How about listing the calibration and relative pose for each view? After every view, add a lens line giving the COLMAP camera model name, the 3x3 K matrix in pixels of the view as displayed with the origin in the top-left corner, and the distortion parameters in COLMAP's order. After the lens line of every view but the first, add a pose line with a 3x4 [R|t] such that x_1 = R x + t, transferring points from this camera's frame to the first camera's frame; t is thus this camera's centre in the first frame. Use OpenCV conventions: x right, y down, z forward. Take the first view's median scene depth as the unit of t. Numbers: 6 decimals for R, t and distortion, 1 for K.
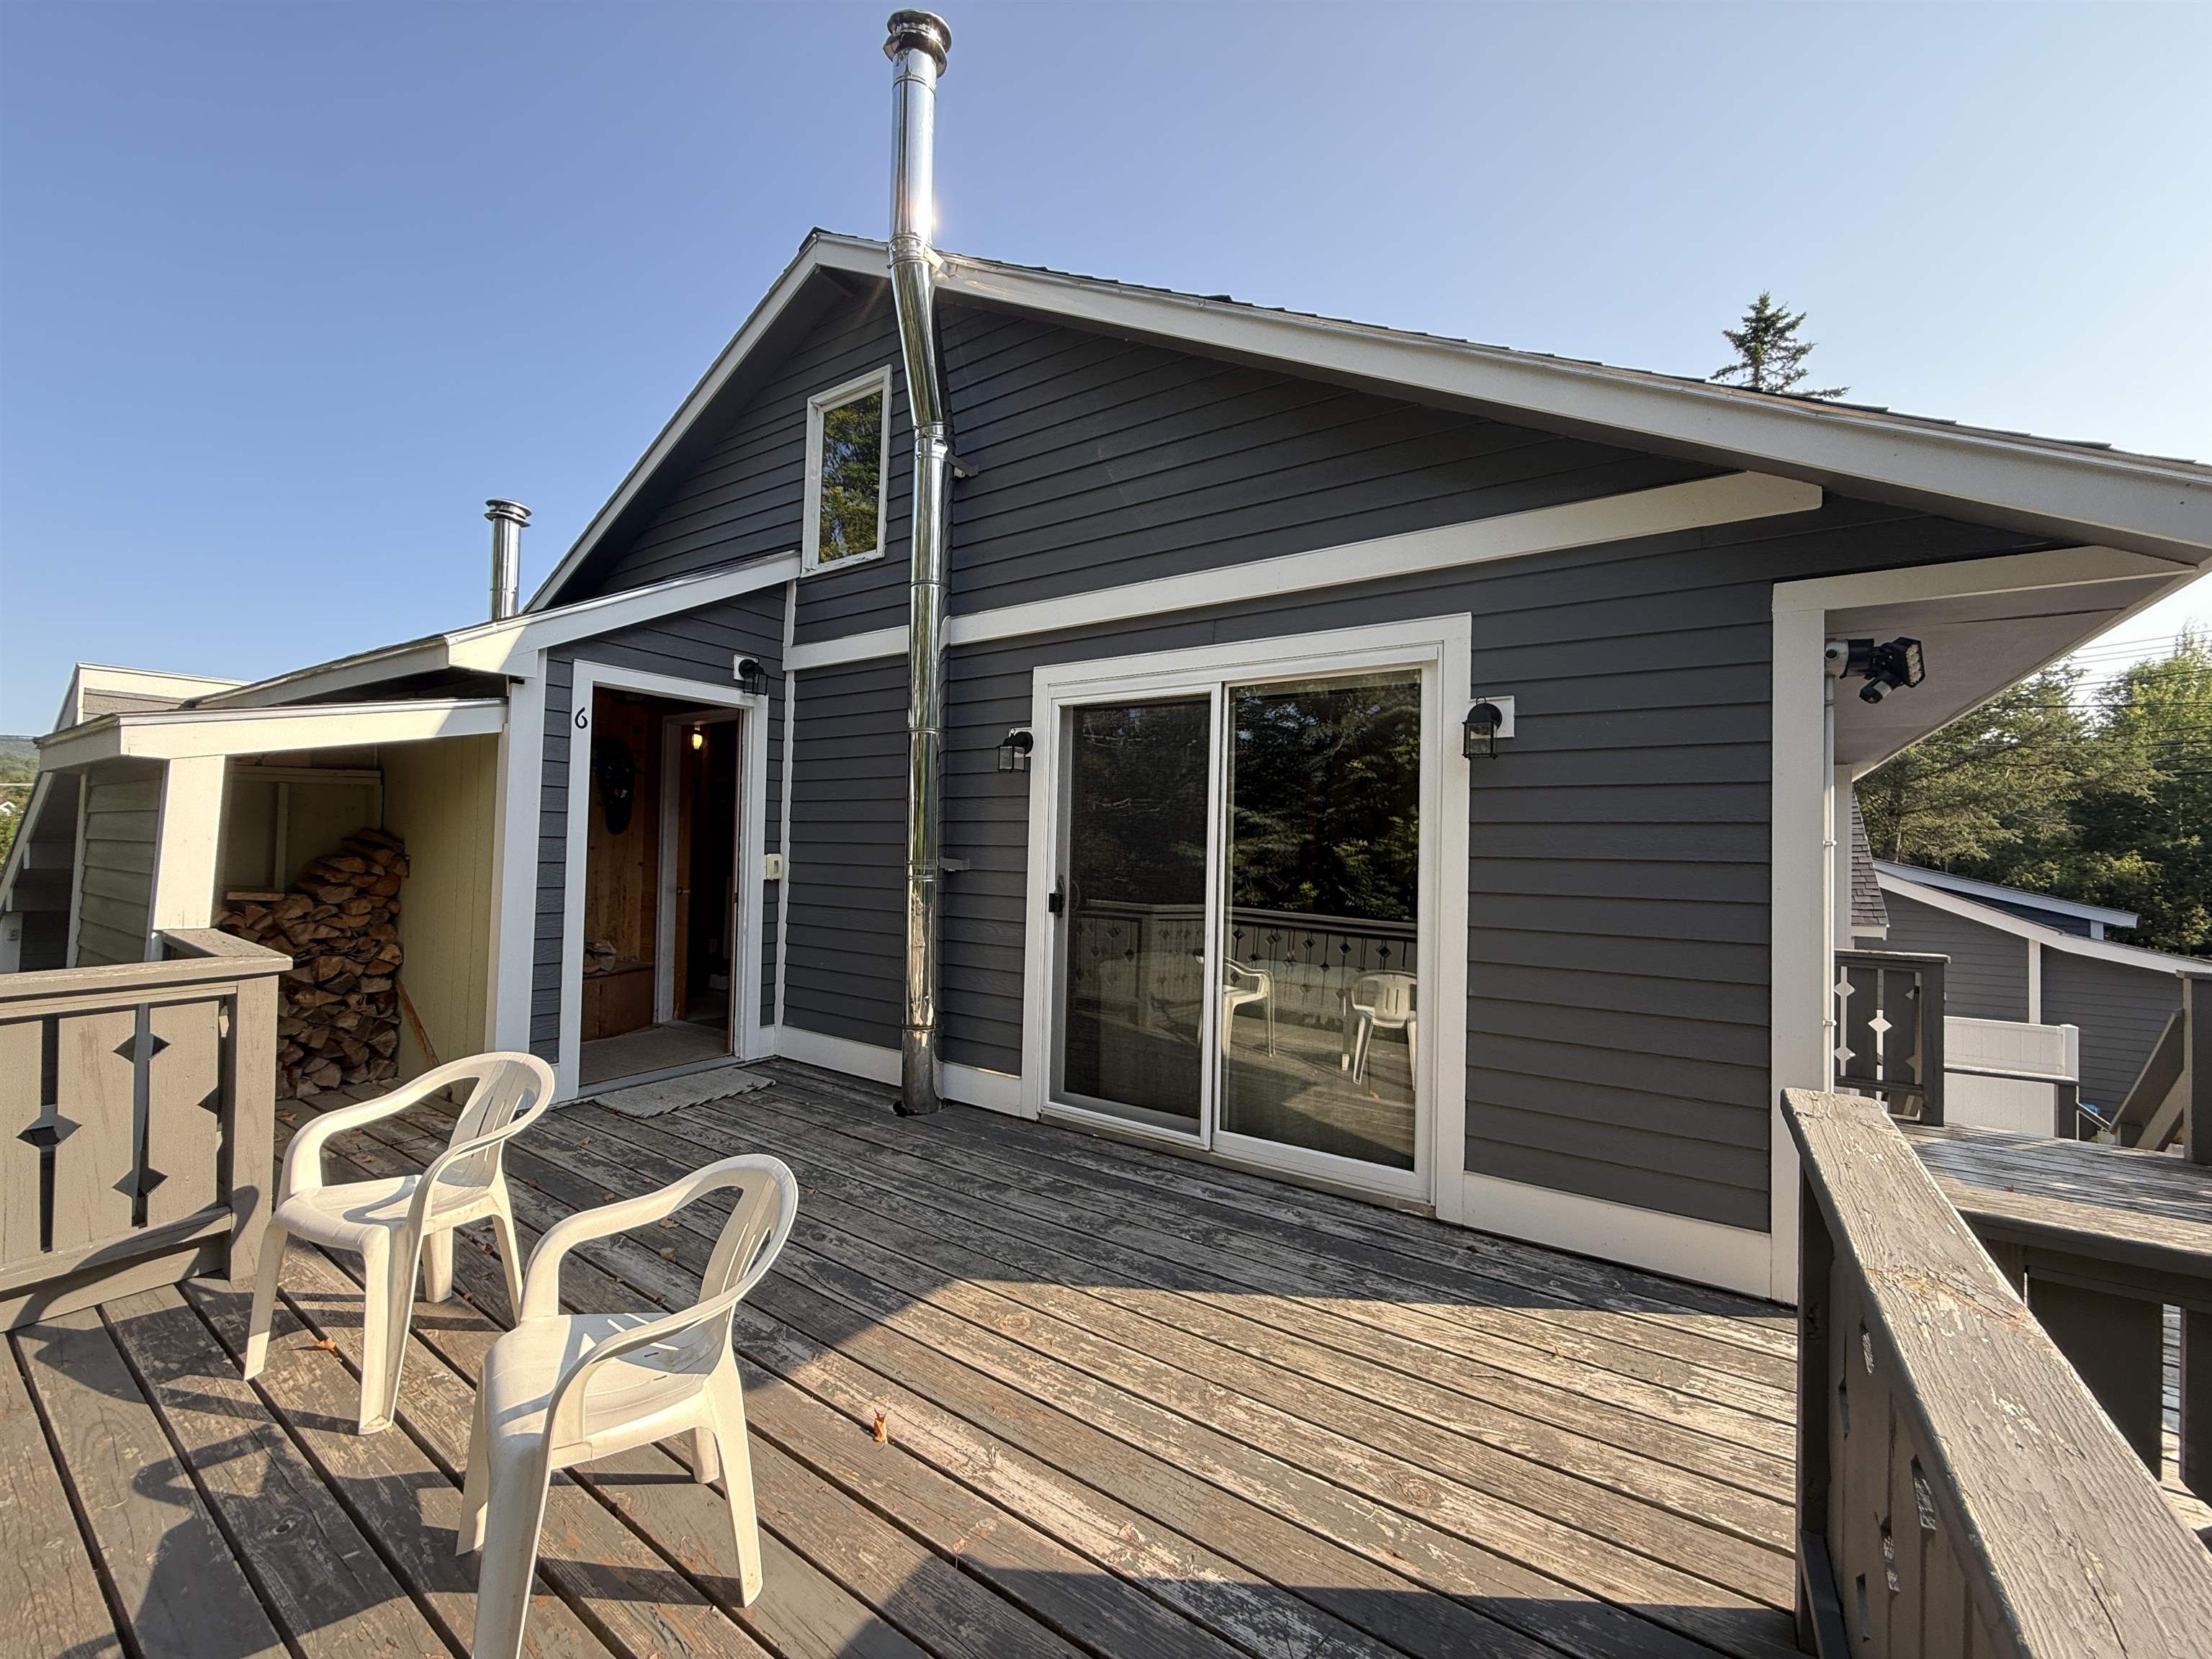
lens RADIAL K [[878.0, 0, 1106.0], [0, 878.0, 829.5], [0, 0, 1]] dist [-0.000115, -0.000293]
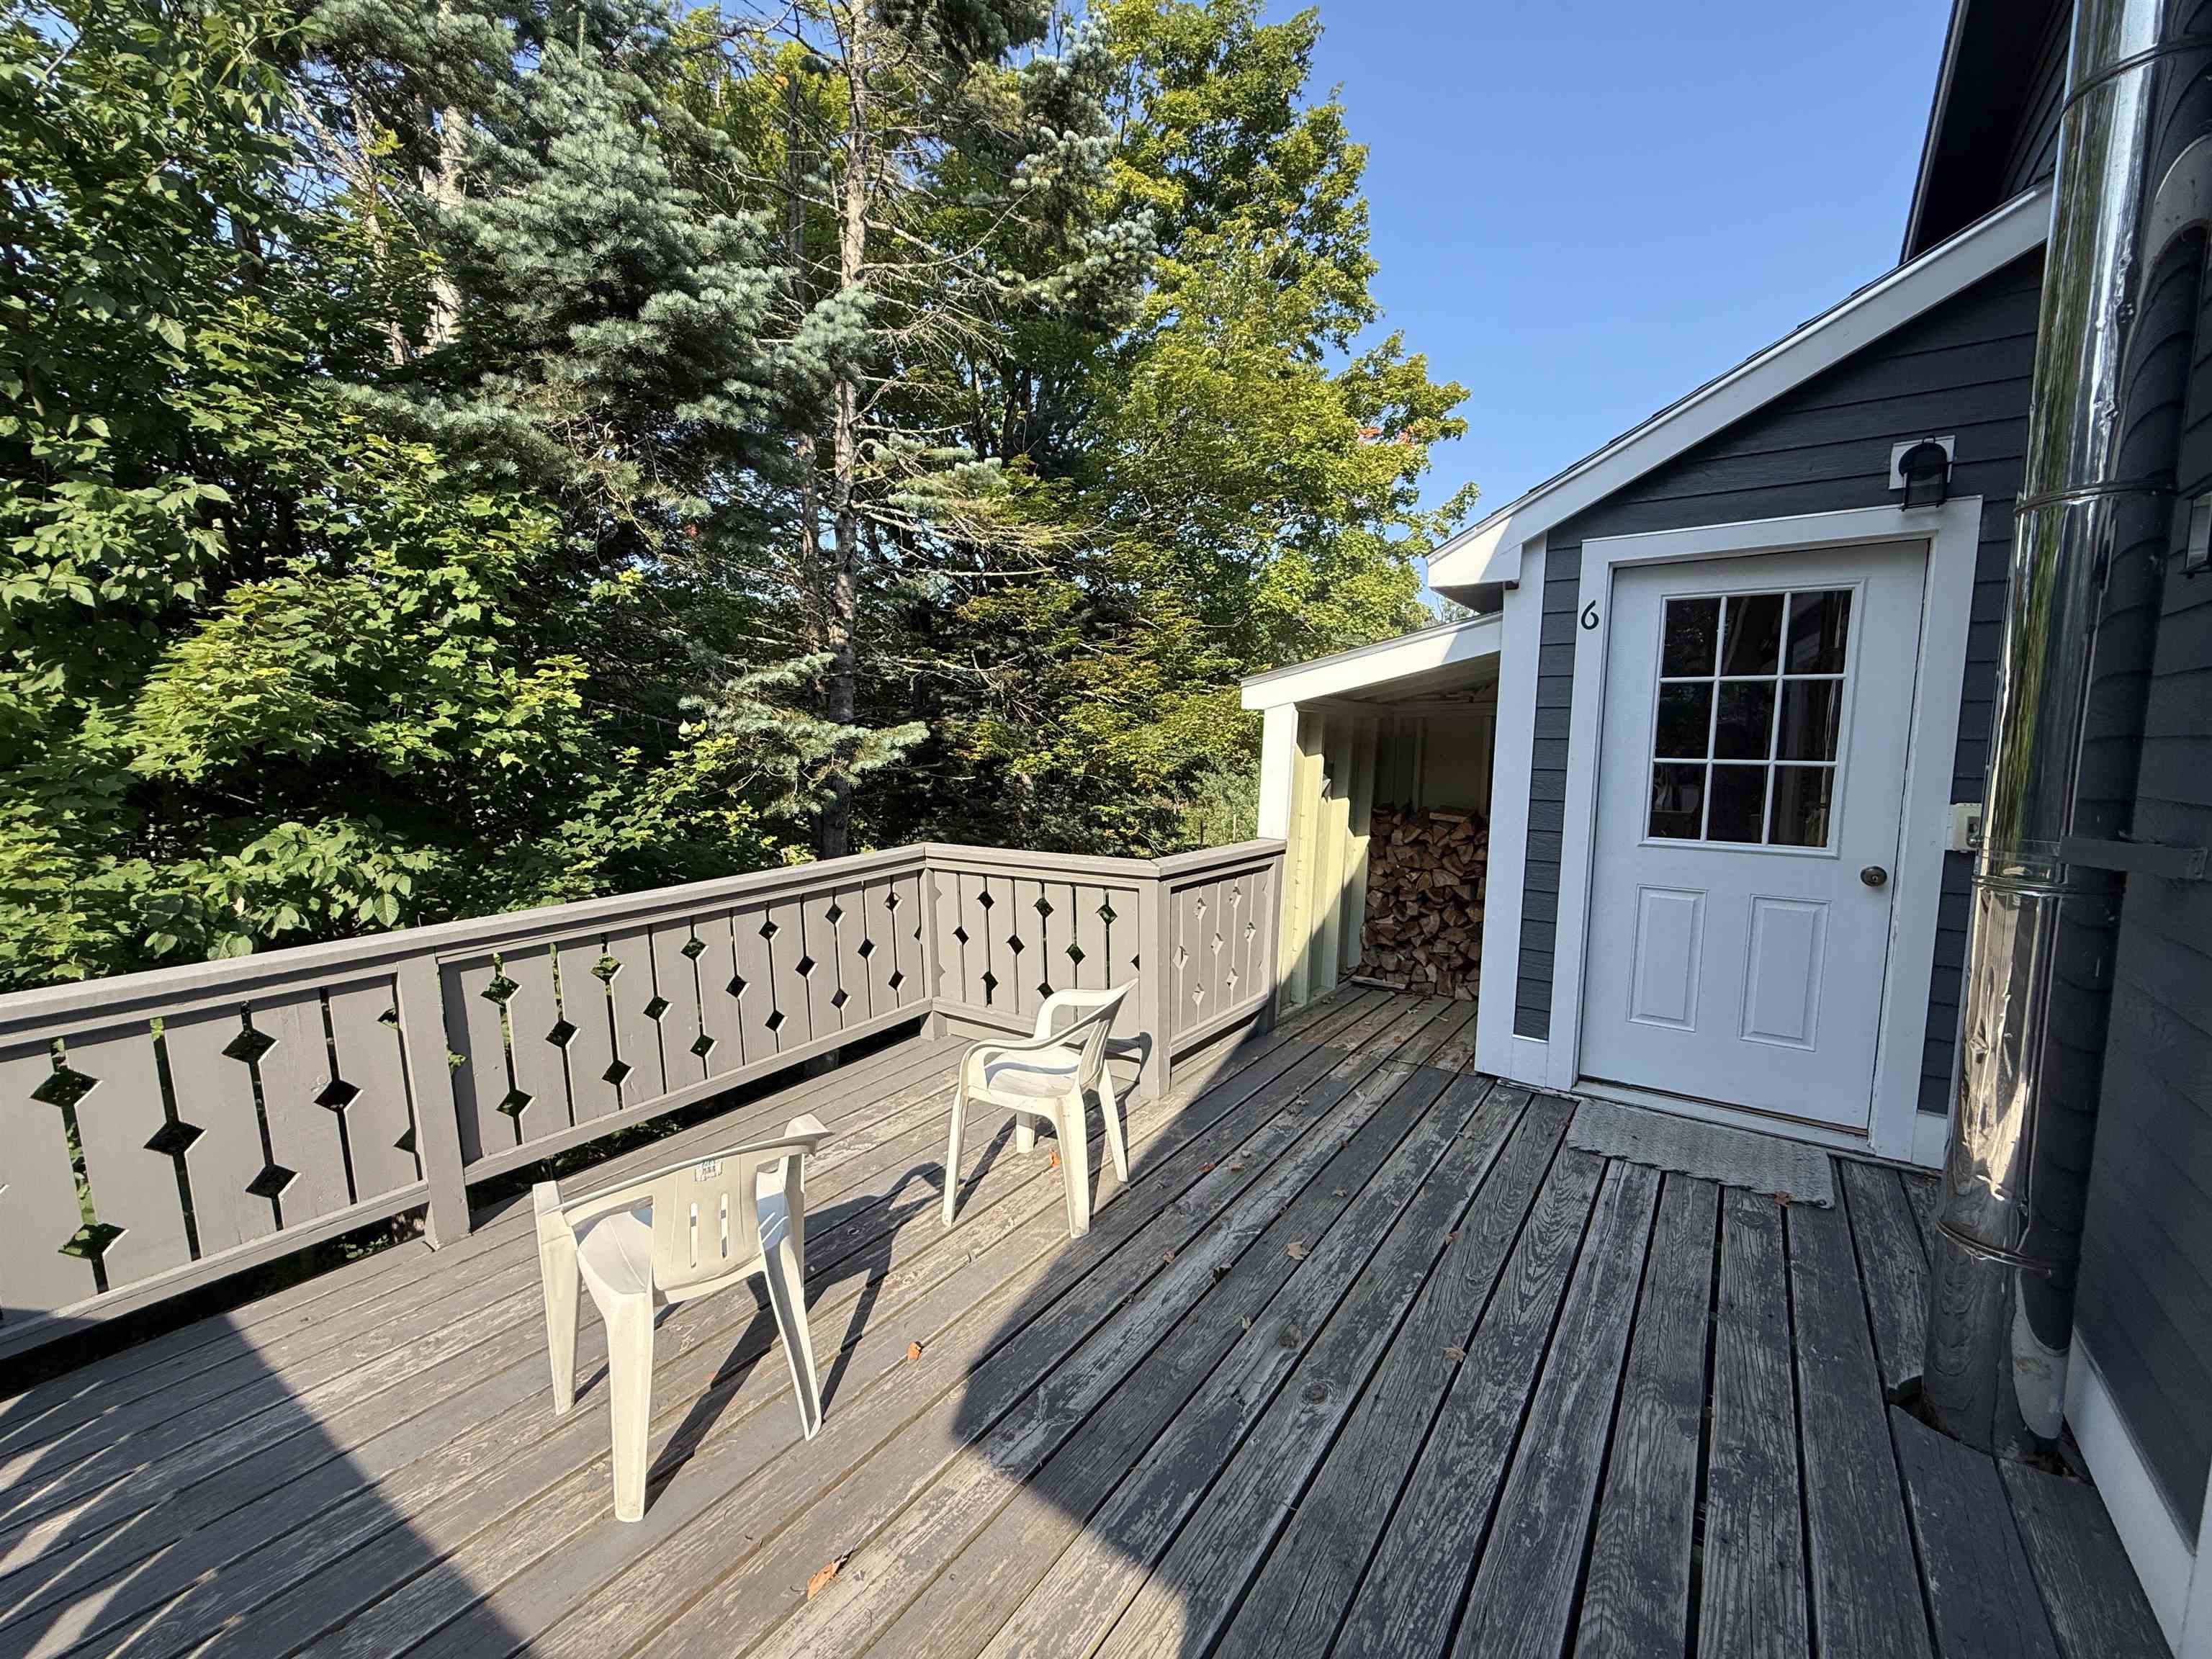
lens RADIAL K [[878.0, 0, 1106.0], [0, 878.0, 829.5], [0, 0, 1]] dist [-0.000115, -0.000293]
pose [[-0.043965, 0.080098, -0.995817, 0.200361], [0.013296, 0.996739, 0.079585, -0.006153], [0.998945, -0.009741, -0.044887, 0.595043]]
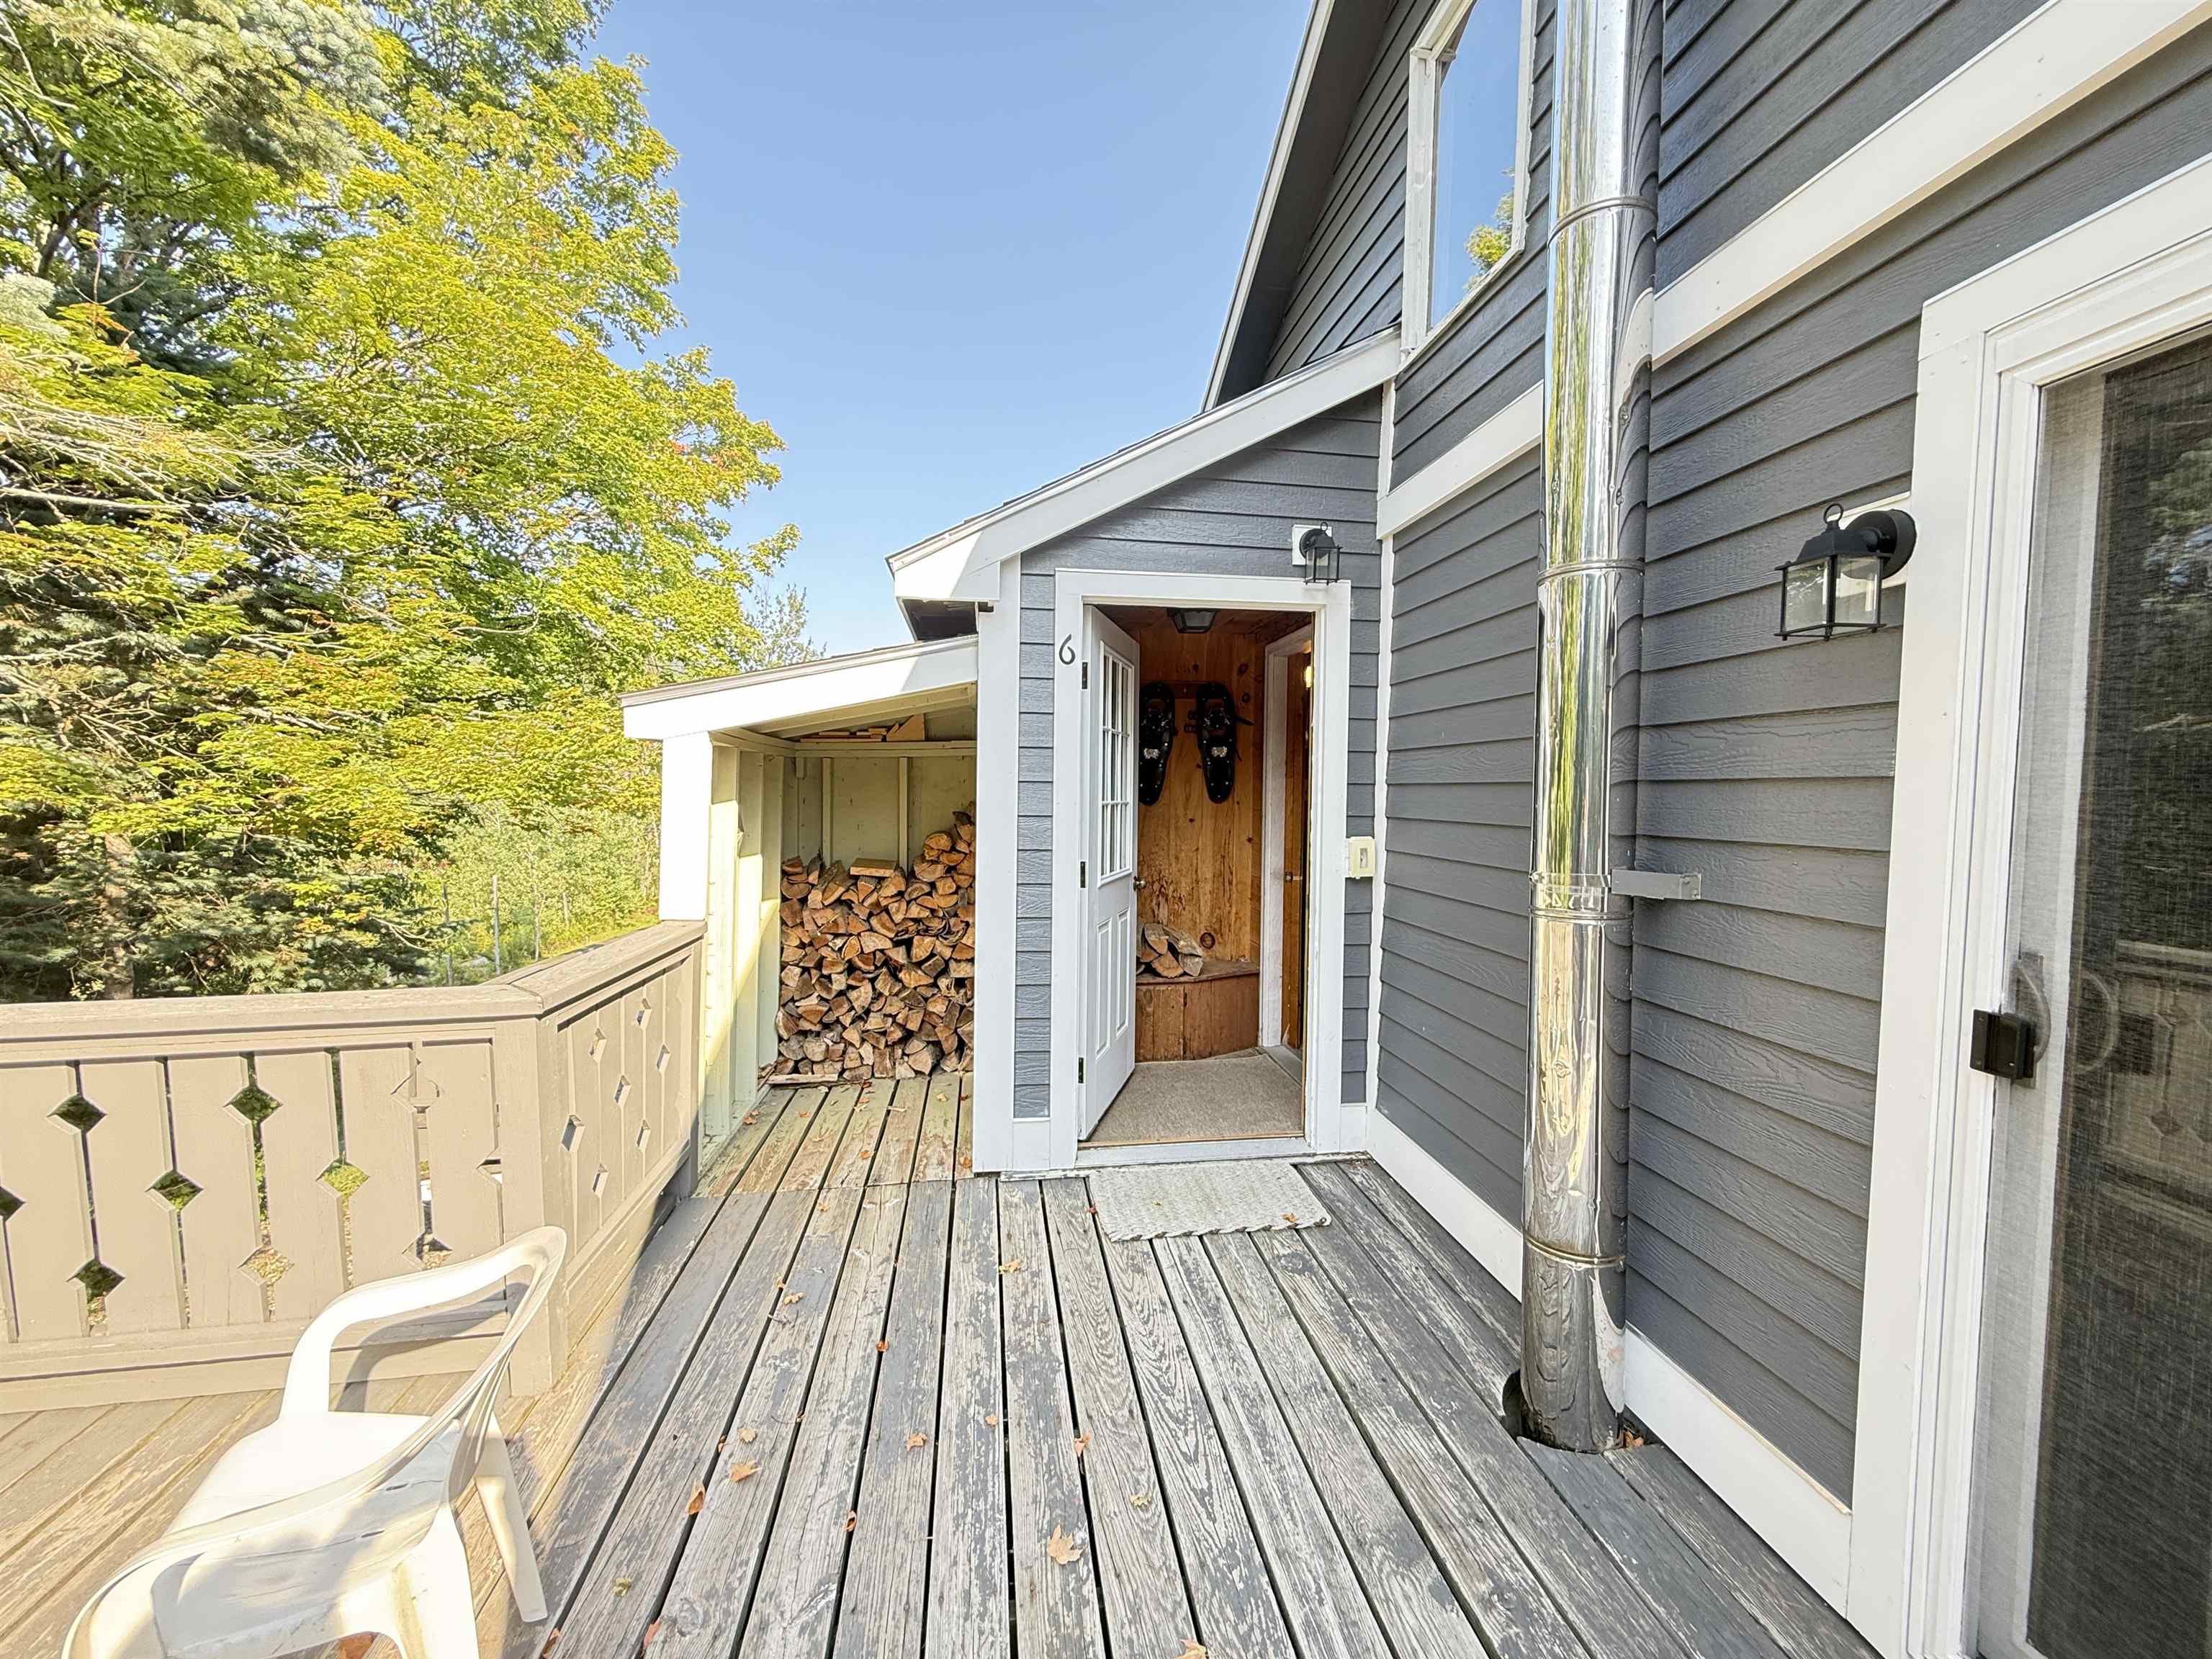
lens RADIAL K [[878.0, 0, 1106.0], [0, 878.0, 829.5], [0, 0, 1]] dist [-0.000115, -0.000293]
pose [[0.661056, 0.018109, -0.750118, -0.033929], [0.022323, 0.998792, 0.043786, -0.010217], [0.750005, -0.045690, 0.659852, 0.531521]]
